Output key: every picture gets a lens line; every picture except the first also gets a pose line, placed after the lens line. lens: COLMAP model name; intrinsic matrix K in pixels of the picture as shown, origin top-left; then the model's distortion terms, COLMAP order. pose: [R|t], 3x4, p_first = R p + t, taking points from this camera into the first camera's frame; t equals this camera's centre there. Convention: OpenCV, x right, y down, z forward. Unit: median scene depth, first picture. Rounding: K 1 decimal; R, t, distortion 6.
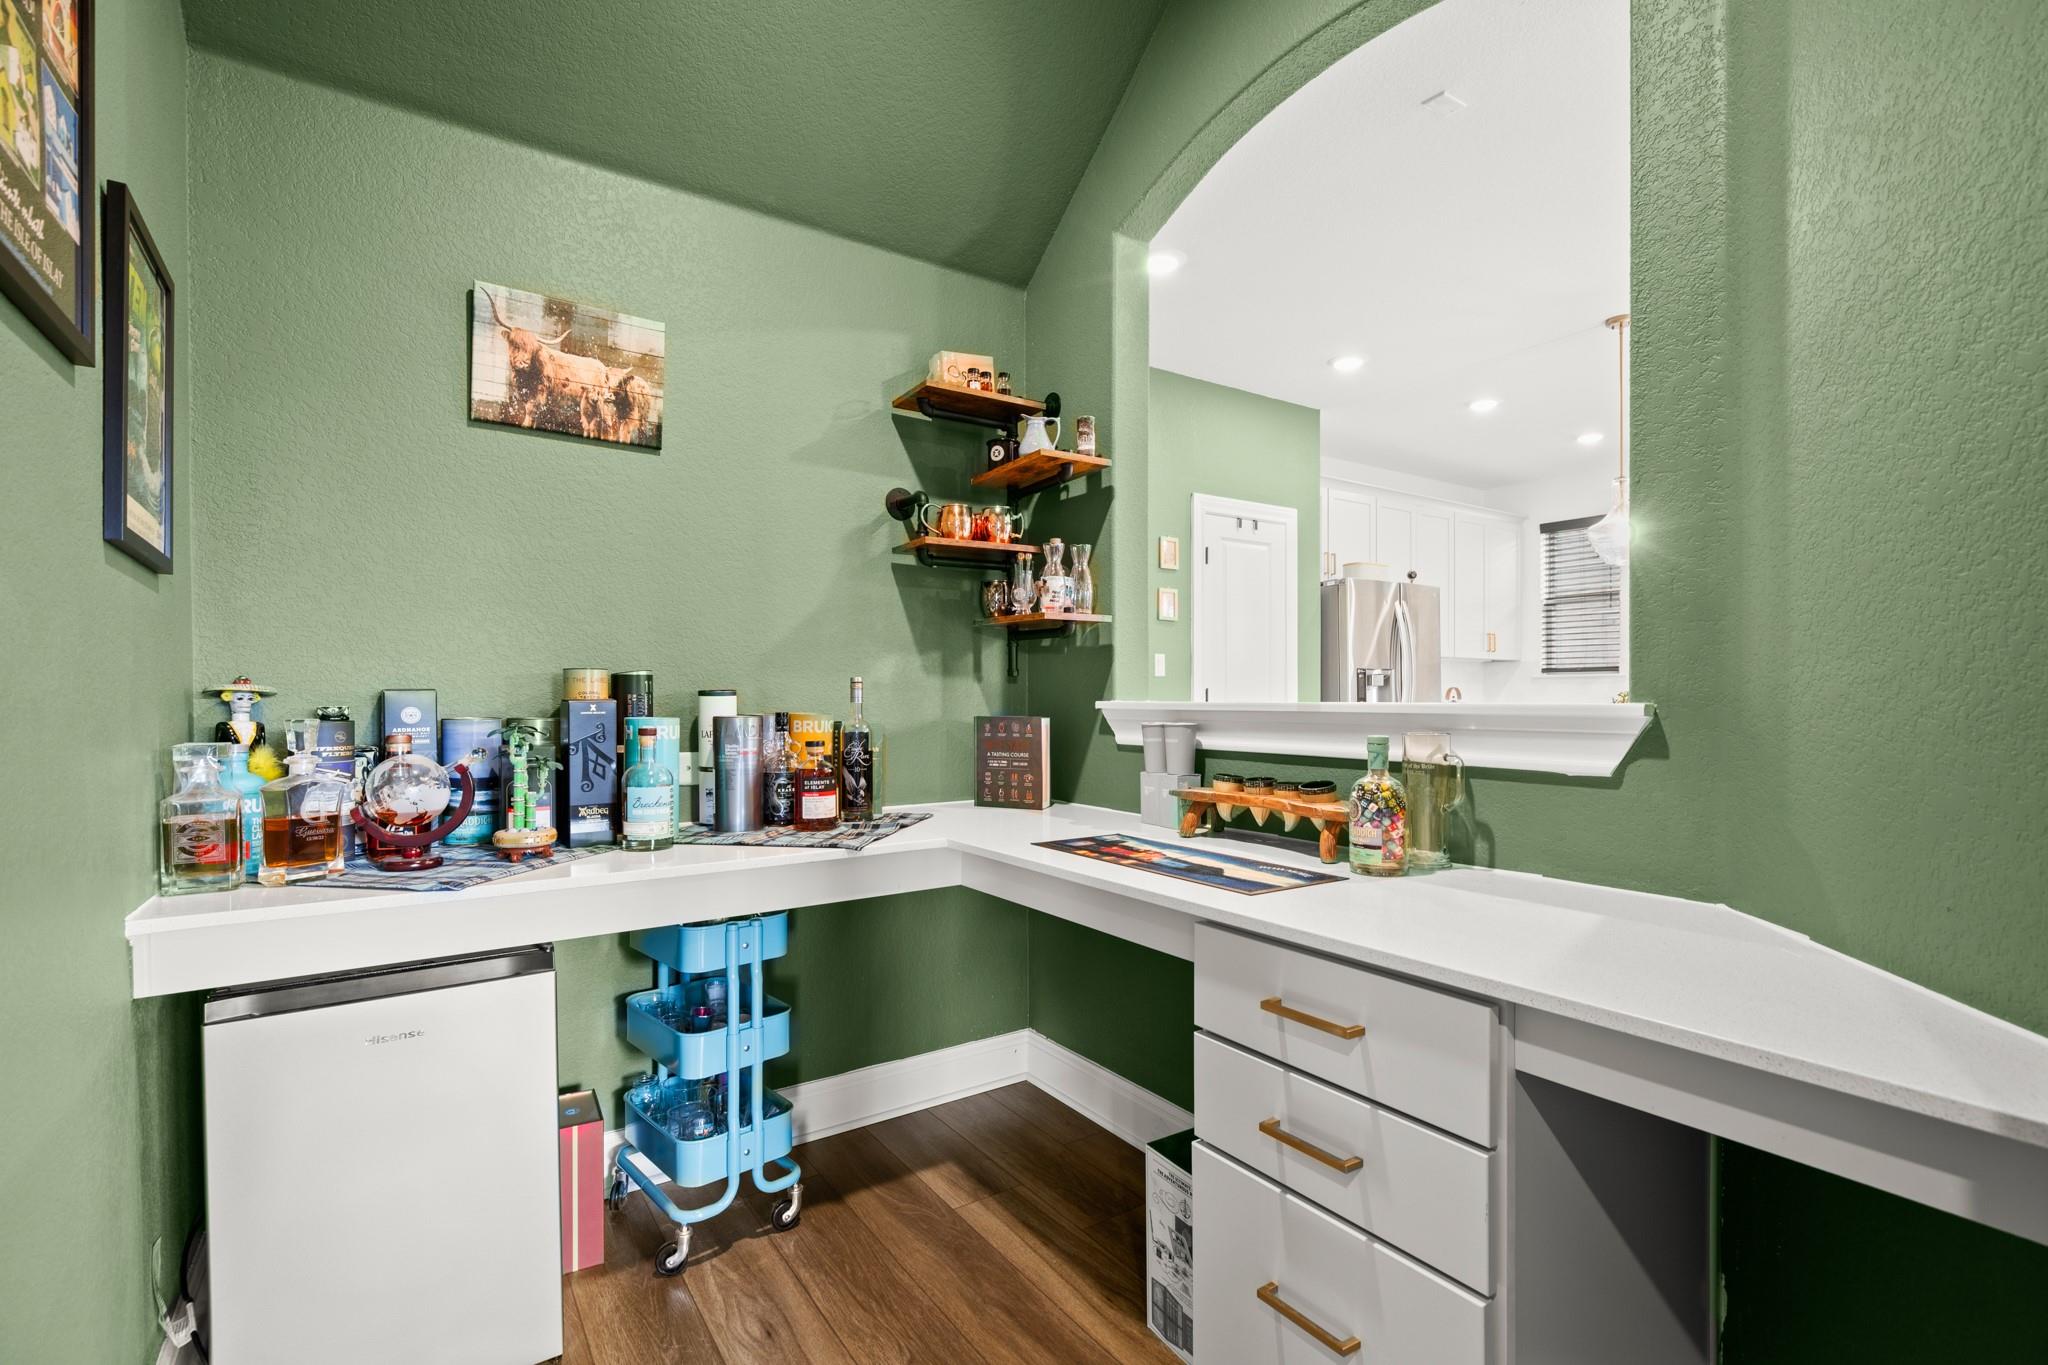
lens RADIAL K [[935.0, 0, 1034.2], [0, 935.0, 694.6], [0, 0, 1]] dist [0.001140, 0.000760]
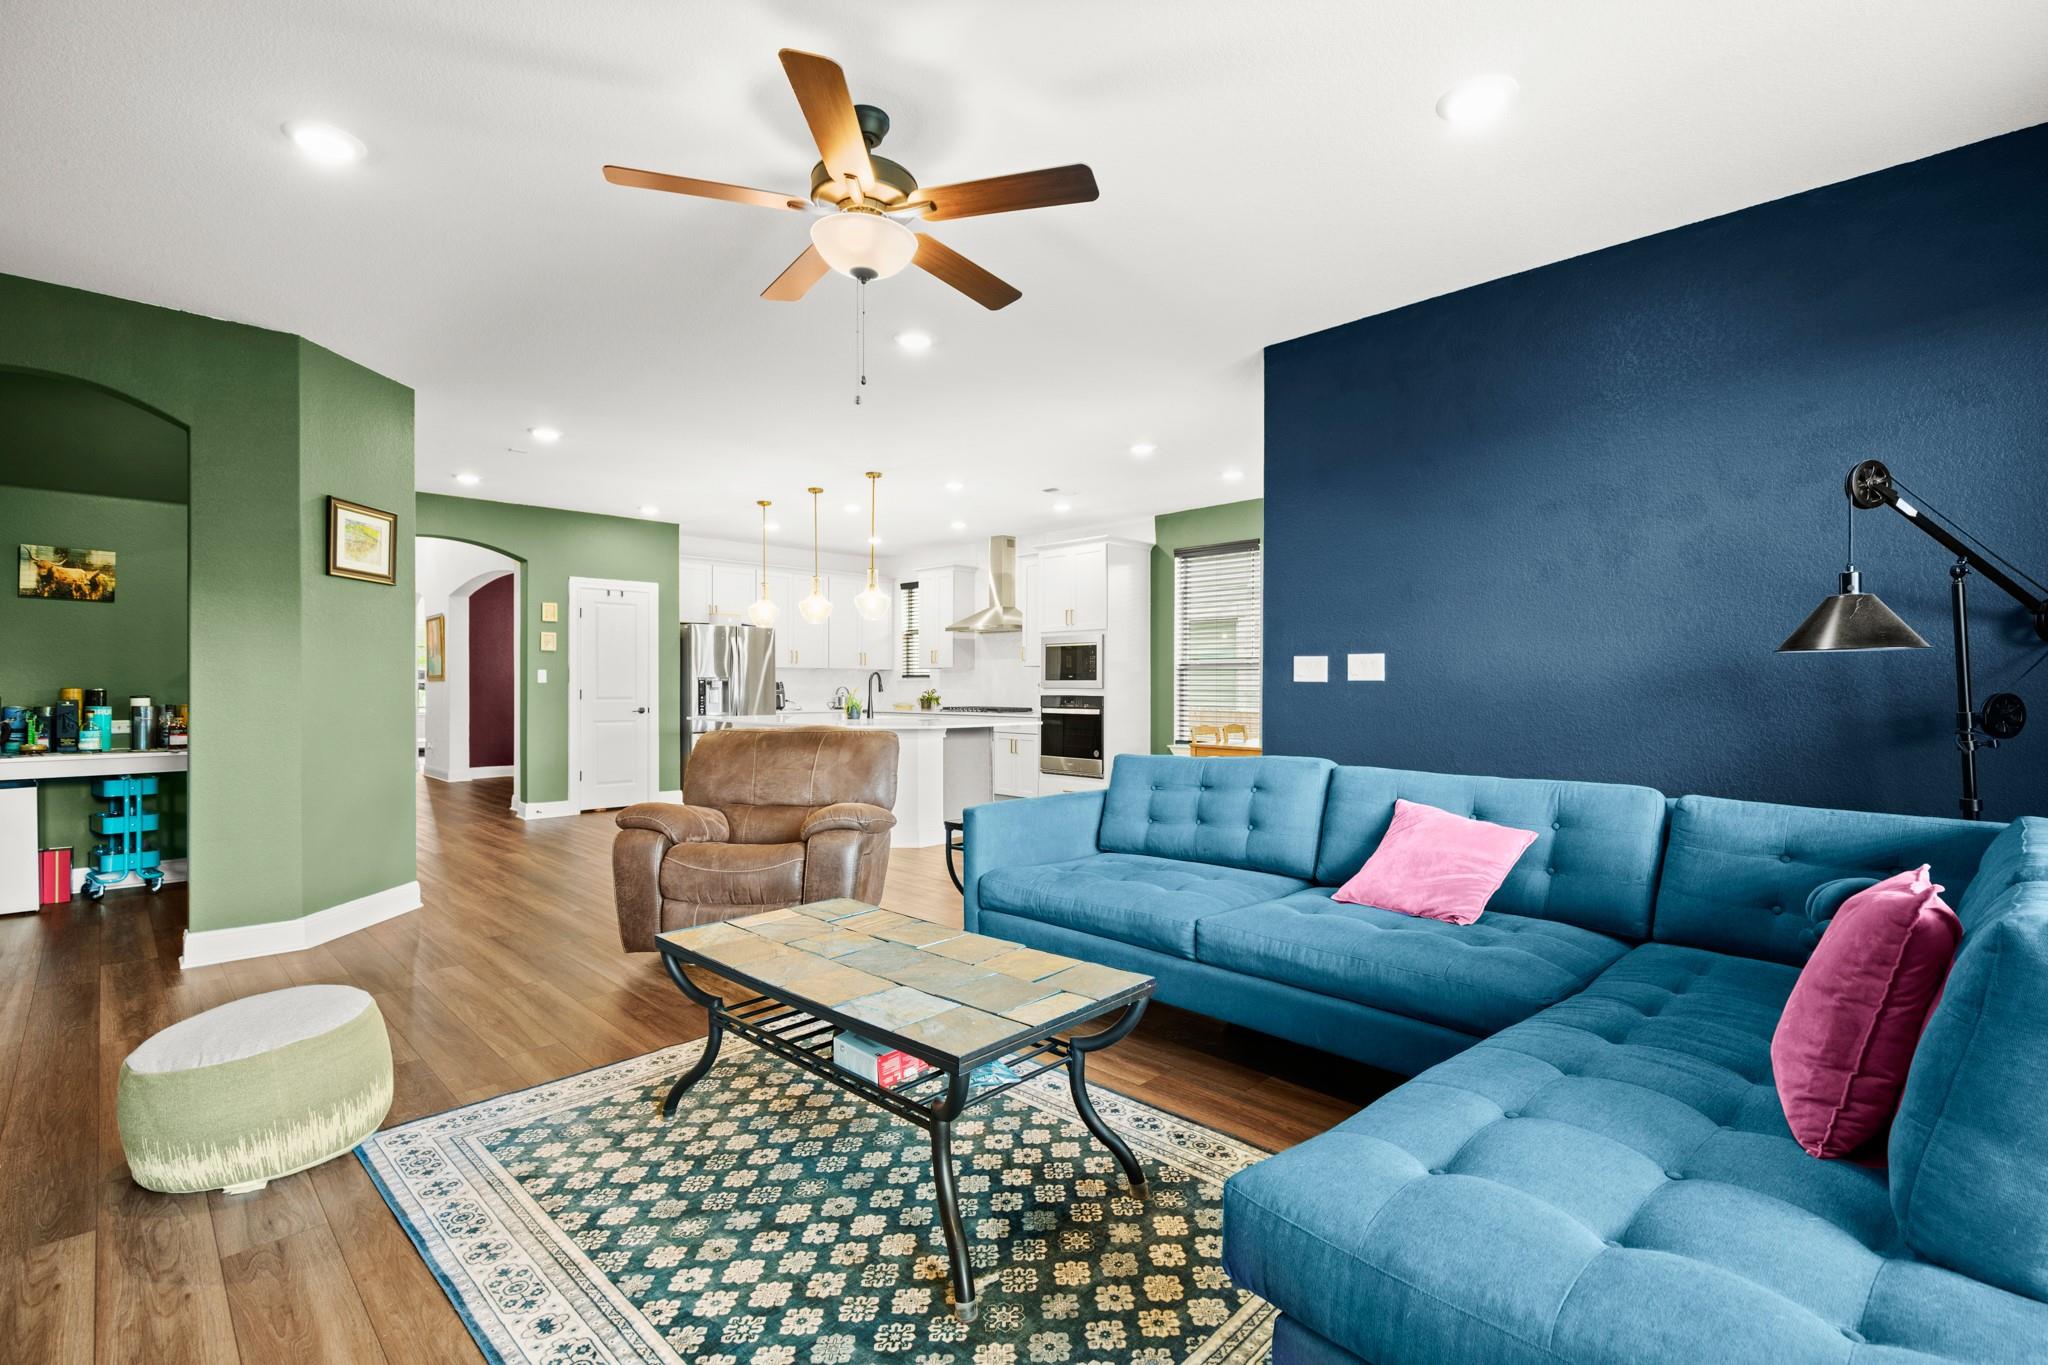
lens RADIAL K [[935.0, 0, 1042.4], [0, 935.0, 681.8], [0, 0, 1]] dist [0.001140, 0.000760]
pose [[0.981683, 0.000361, 0.190519, 0.642490], [0.000586, 0.999988, -0.004915, -0.011713], [-0.190519, 0.004937, 0.981671, -0.798842]]
